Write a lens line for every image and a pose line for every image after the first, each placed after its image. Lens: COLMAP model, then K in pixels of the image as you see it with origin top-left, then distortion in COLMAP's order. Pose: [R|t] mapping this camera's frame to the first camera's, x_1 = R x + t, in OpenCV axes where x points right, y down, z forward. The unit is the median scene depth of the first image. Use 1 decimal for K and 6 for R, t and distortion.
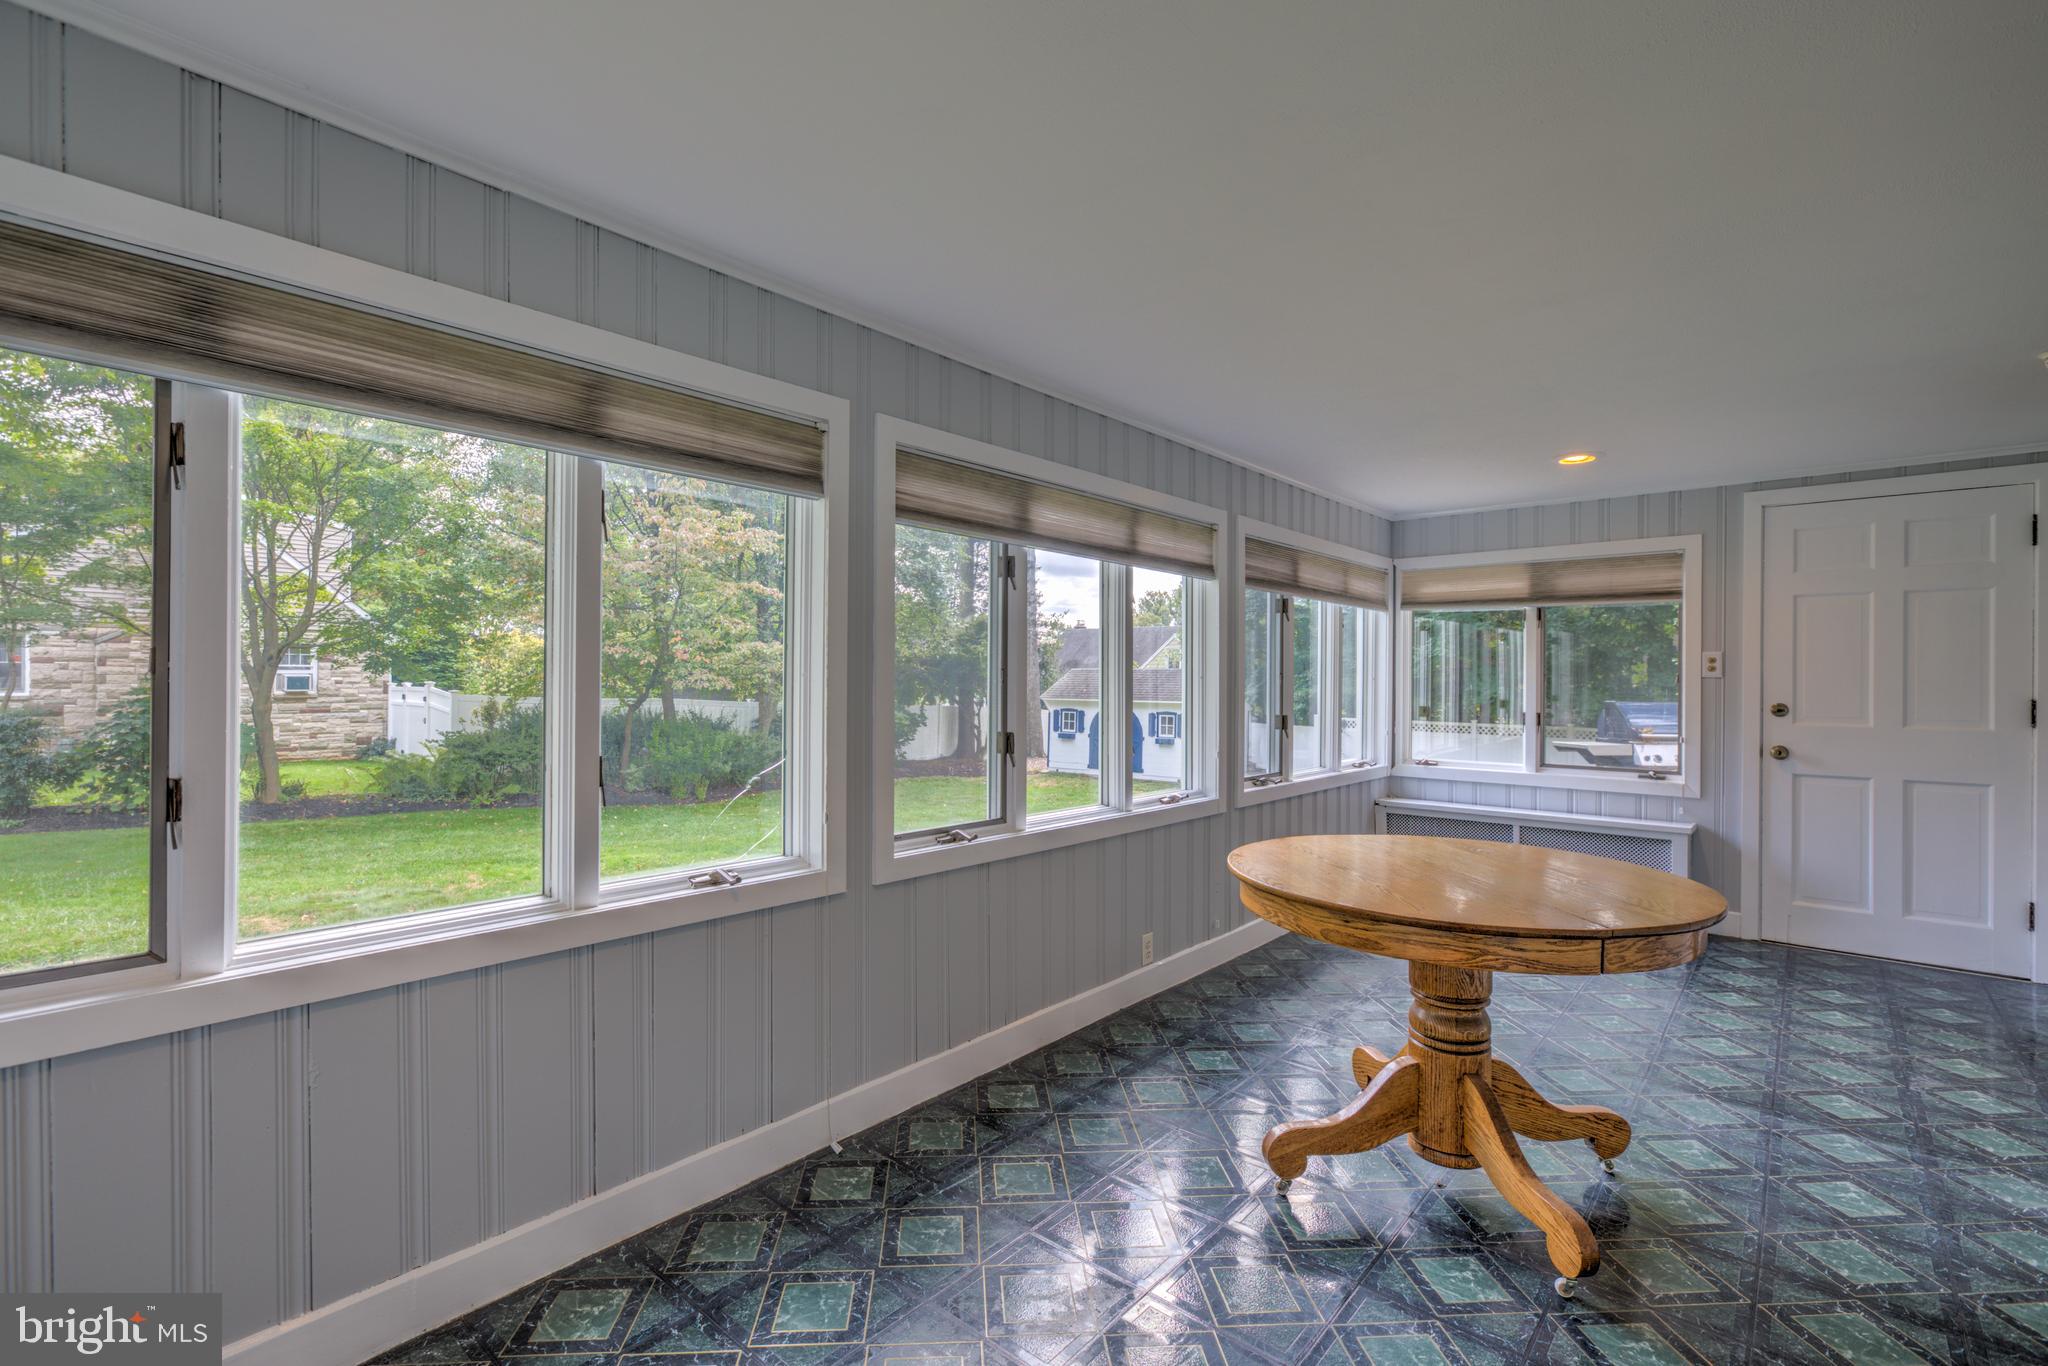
lens RADIAL K [[918.3, 0, 1031.2], [0, 918.3, 687.8], [0, 0, 1]] dist [-0.007874, 0.002773]
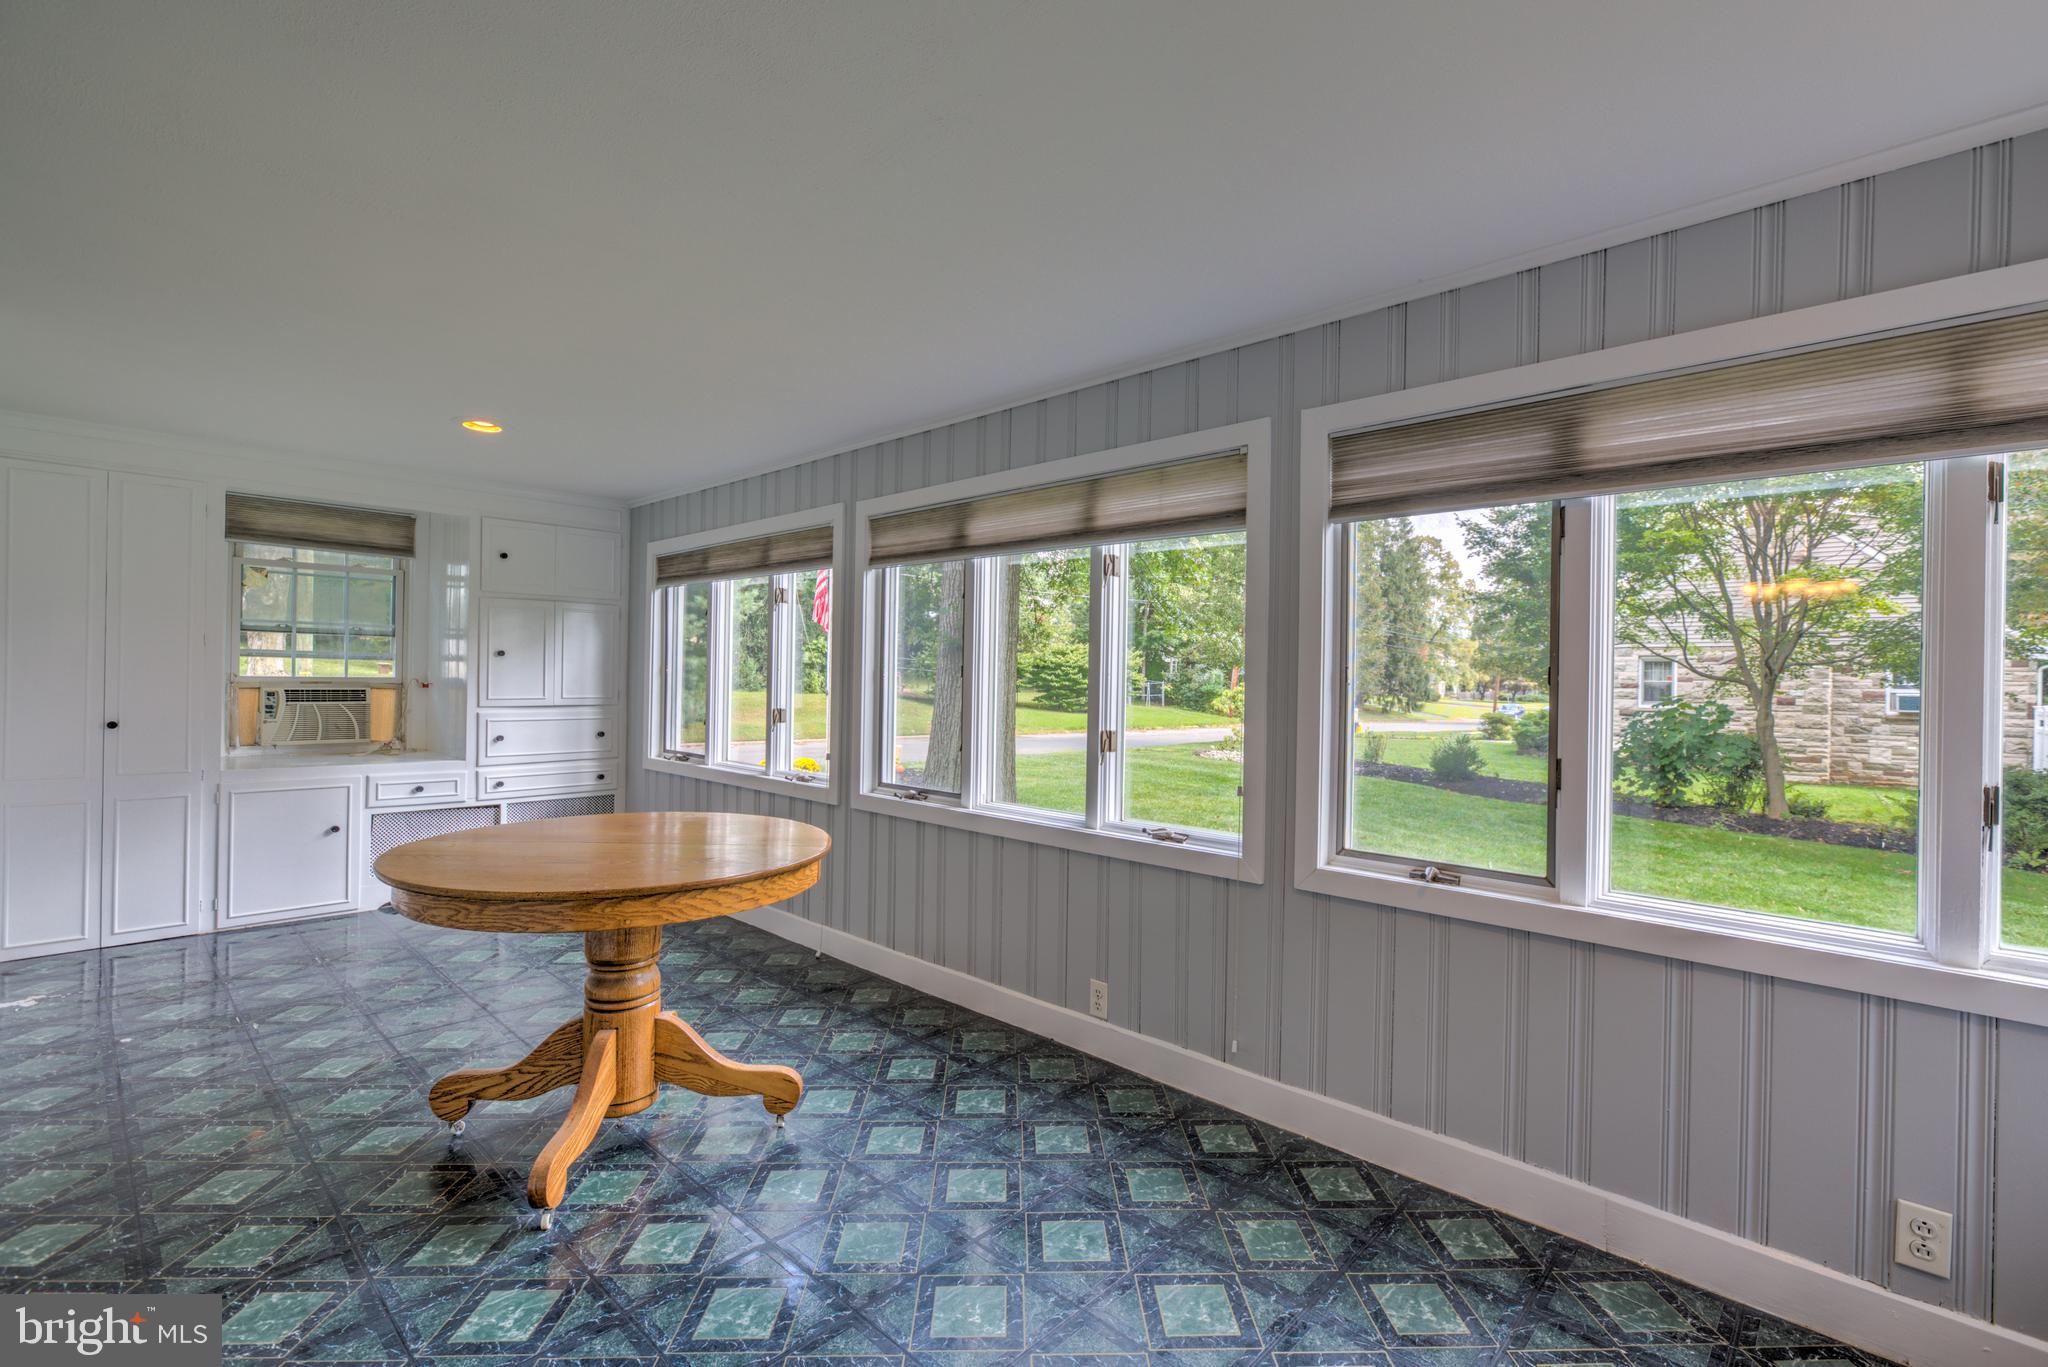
lens RADIAL K [[918.3, 0, 1030.6], [0, 918.3, 680.1], [0, 0, 1]] dist [-0.007874, 0.002773]
pose [[-0.048256, -0.006470, -0.998814, 1.157003], [-0.026951, 0.999623, -0.005173, 0.000328], [0.998471, 0.026669, -0.048412, 1.163224]]
